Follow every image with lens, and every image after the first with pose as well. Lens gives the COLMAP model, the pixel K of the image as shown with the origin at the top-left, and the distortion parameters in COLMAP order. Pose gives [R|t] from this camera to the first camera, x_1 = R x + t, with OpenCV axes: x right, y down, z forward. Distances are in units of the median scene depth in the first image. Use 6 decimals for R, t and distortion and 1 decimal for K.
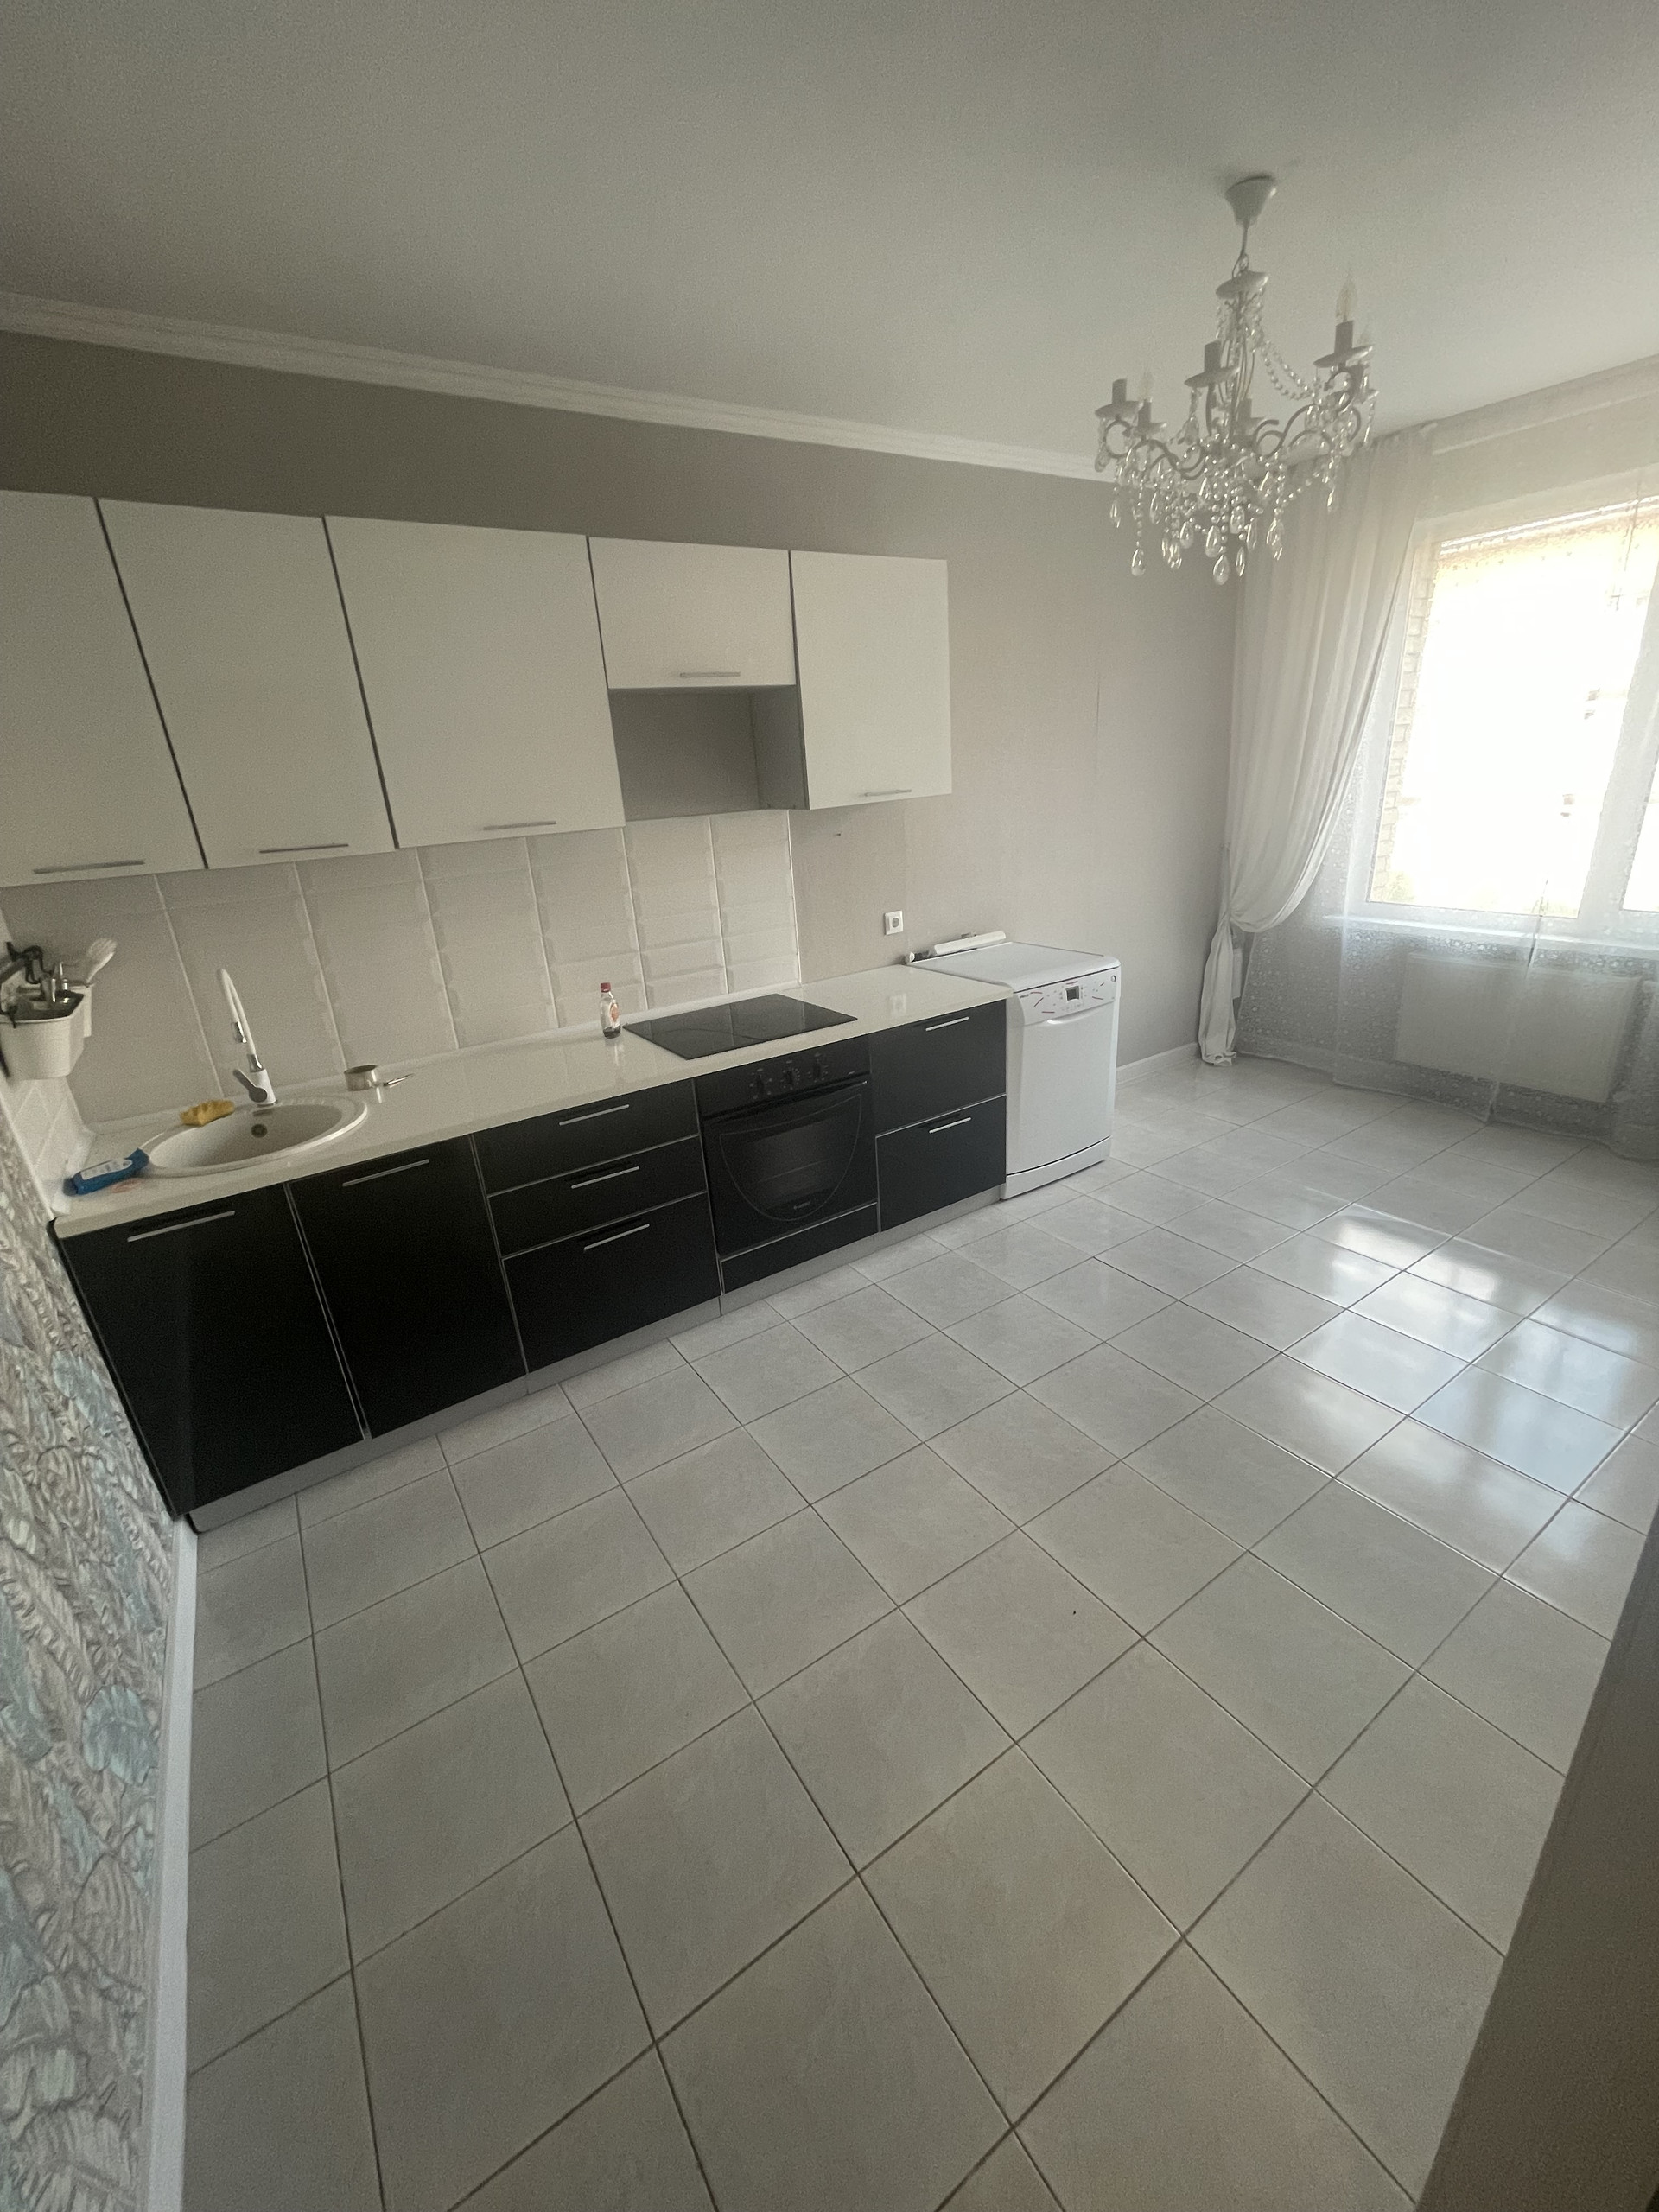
lens RADIAL K [[892.6, 0, 834.6], [0, 892.6, 1113.1], [0, 0, 1]] dist [-0.011491, -0.000134]
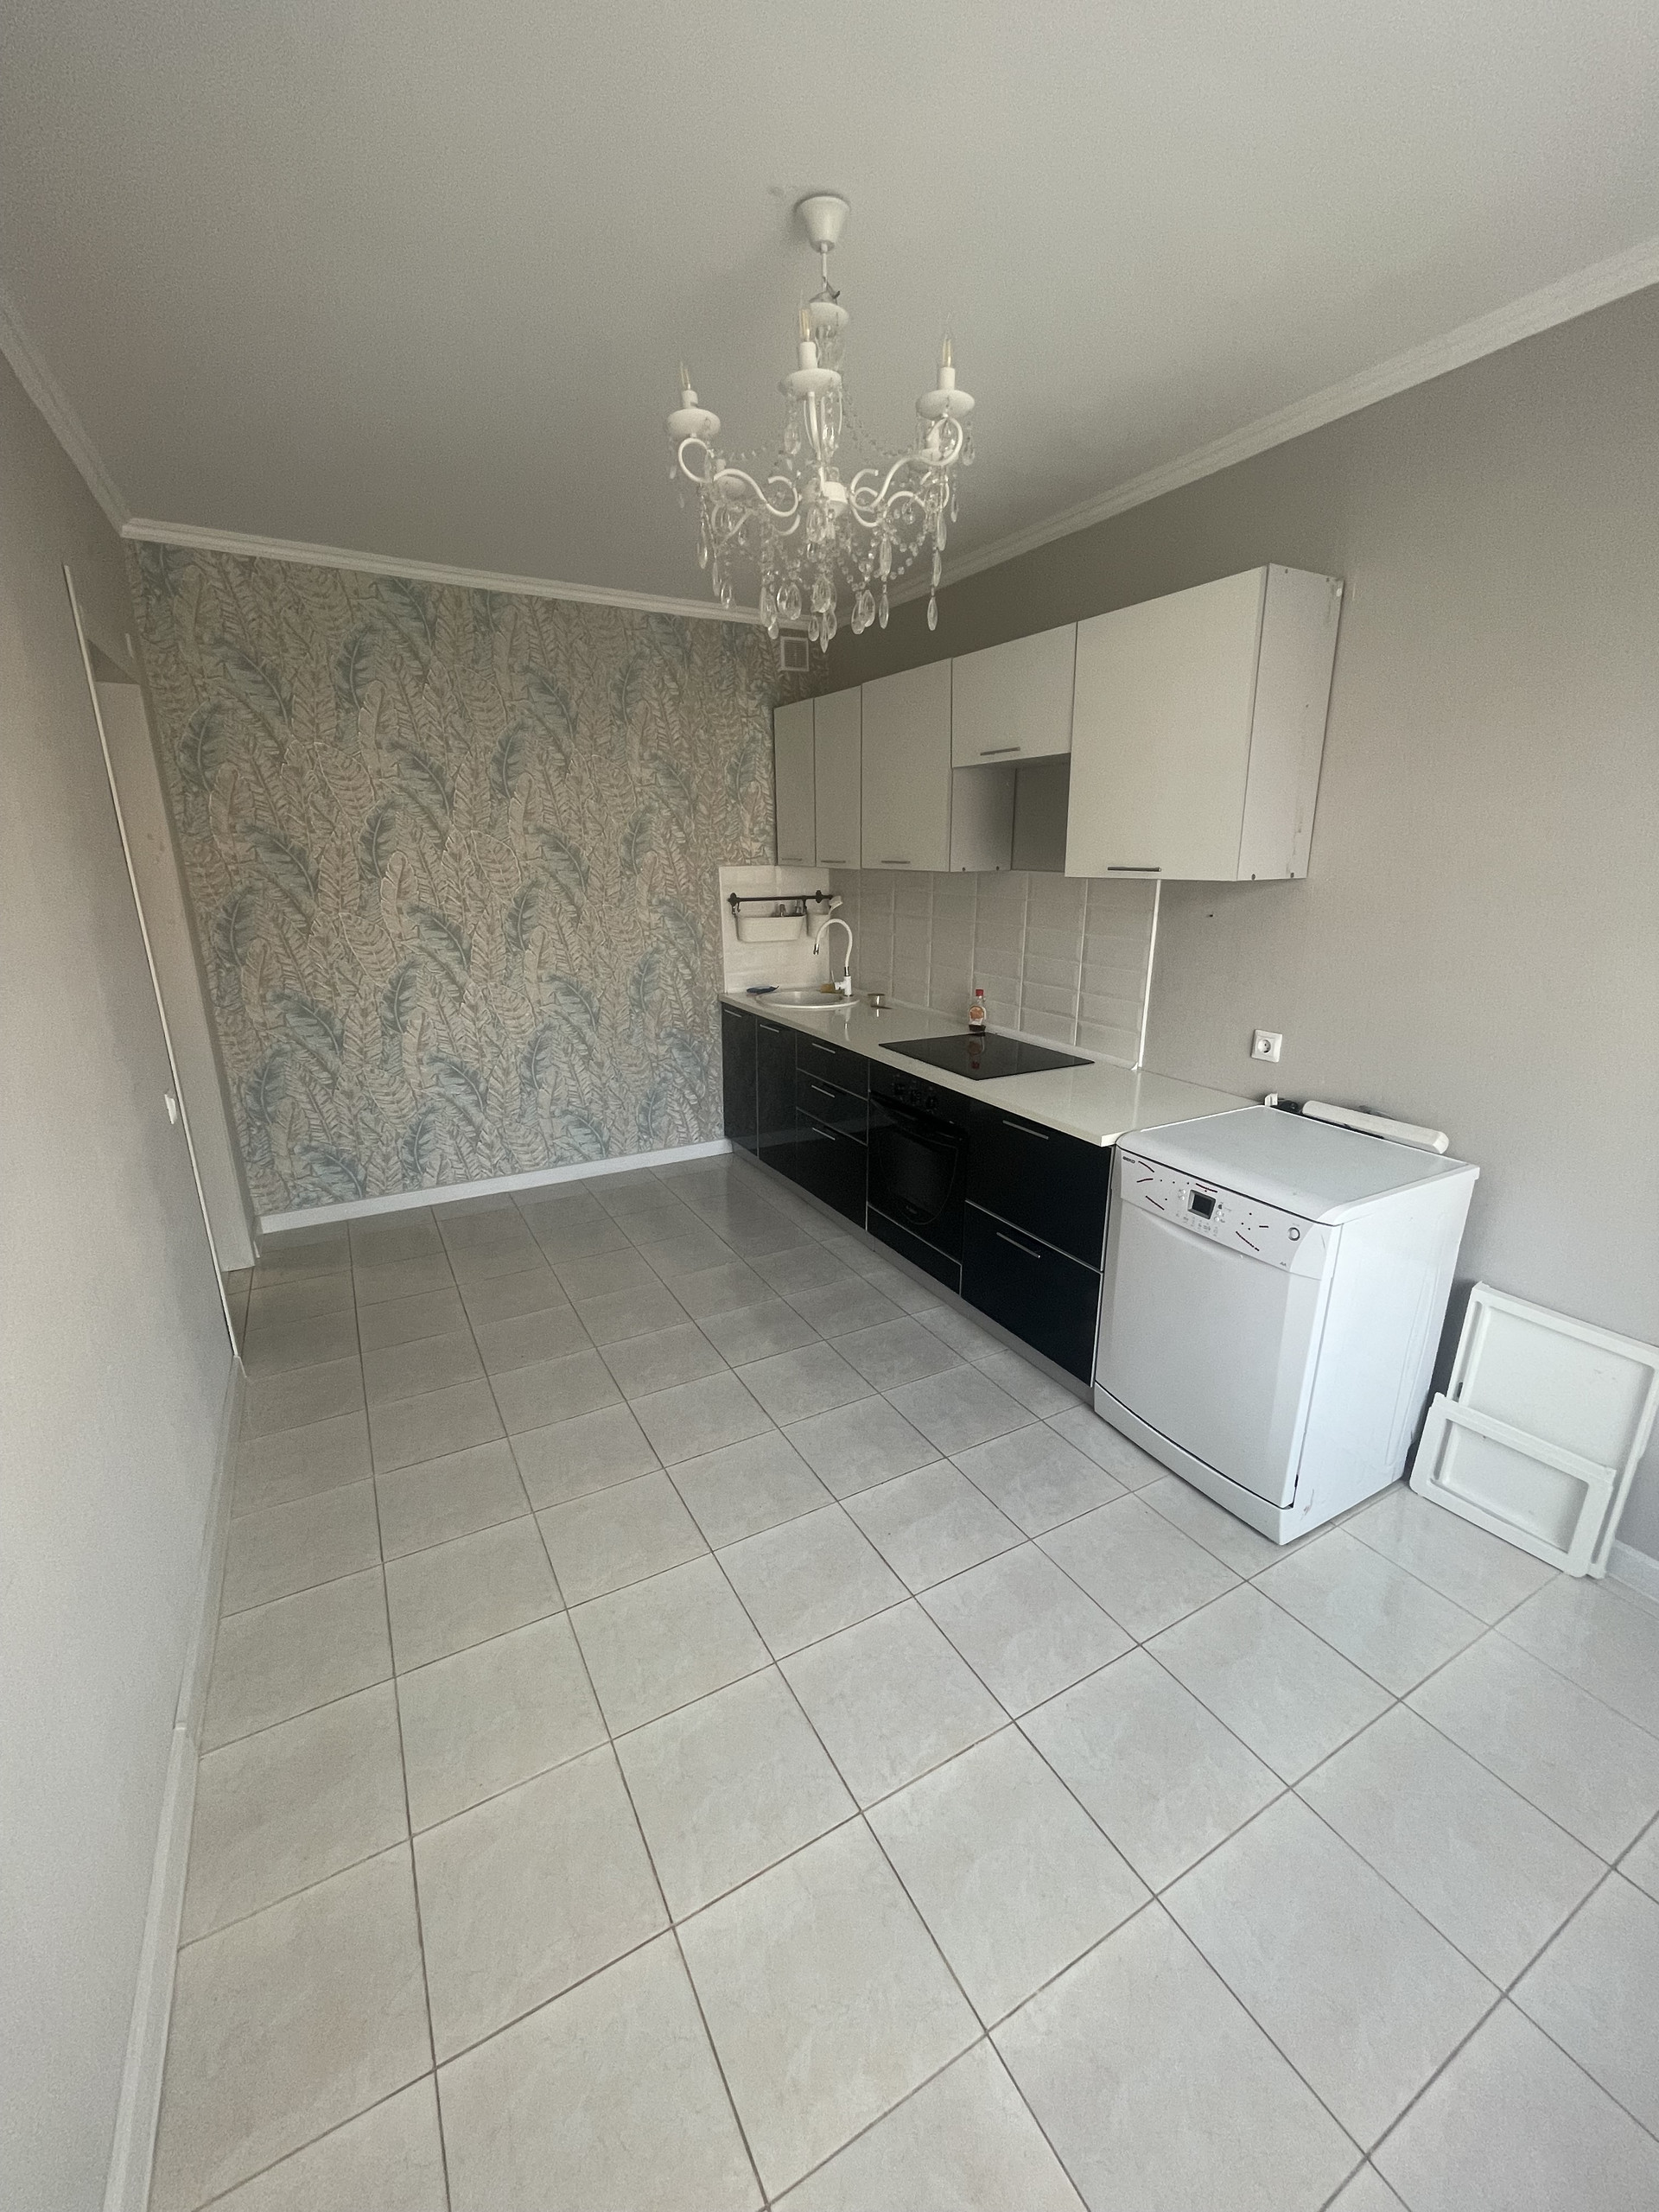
lens RADIAL K [[892.6, 0, 823.3], [0, 892.6, 1100.9], [0, 0, 1]] dist [-0.011491, -0.000134]
pose [[-0.078386, 0.340342, -0.937029, 0.804372], [-0.353749, 0.869262, 0.345320, -0.300677], [0.932050, 0.358541, 0.052258, 0.640221]]
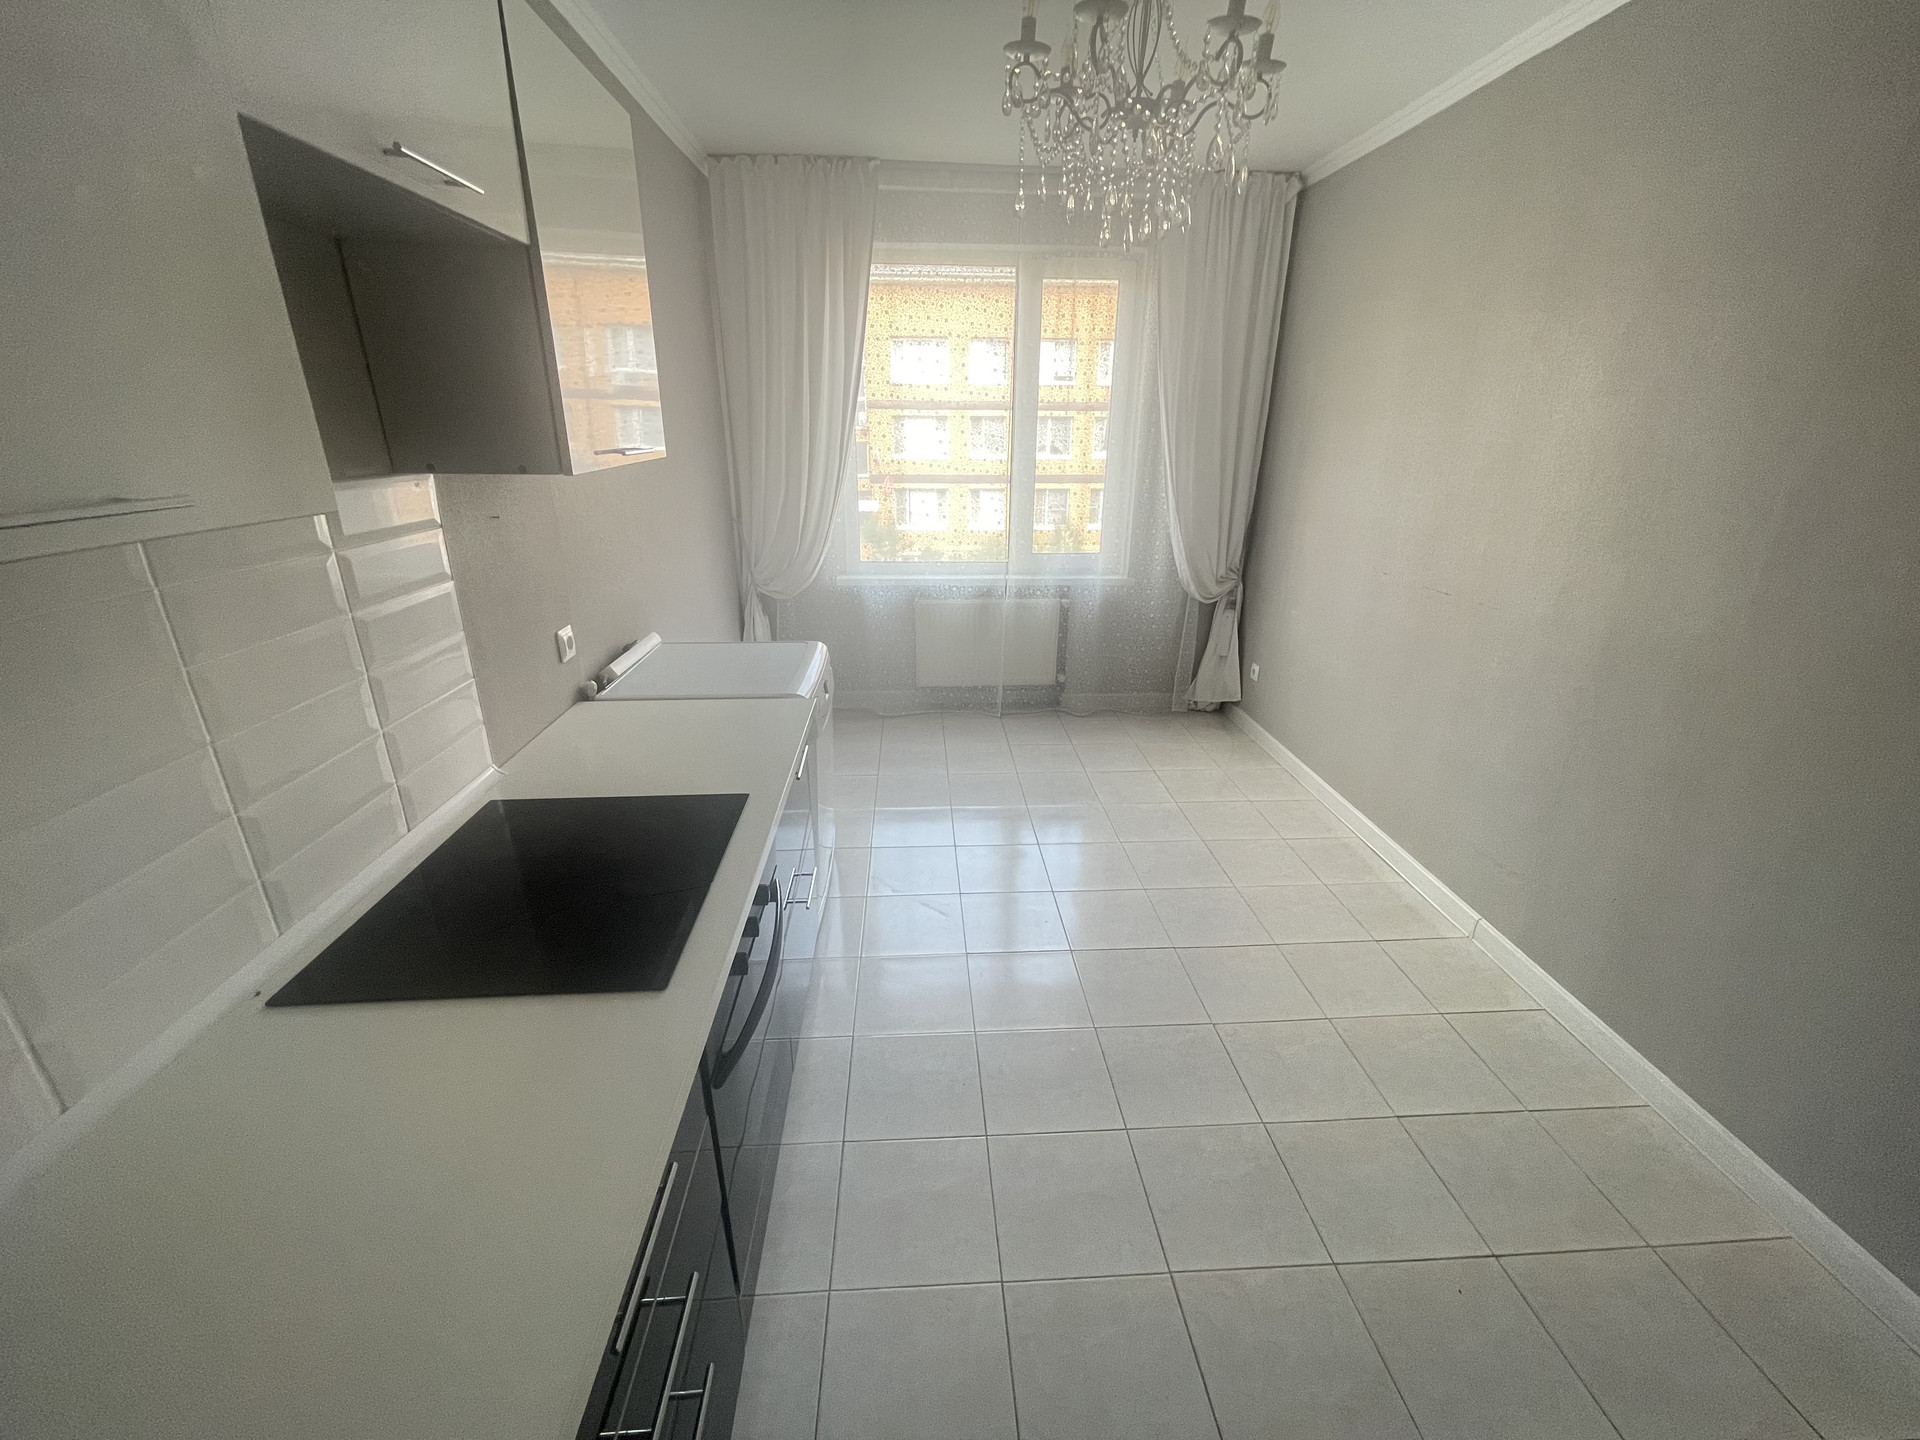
lens RADIAL K [[774.8, 0, 954.2], [0, 774.8, 714.1], [0, 0, 1]] dist [-0.011491, -0.000134]
pose [[0.498567, -0.236163, 0.834061, -0.287874], [0.269280, 0.956766, 0.109942, -0.149273], [-0.823965, 0.169783, 0.540606, 0.455592]]
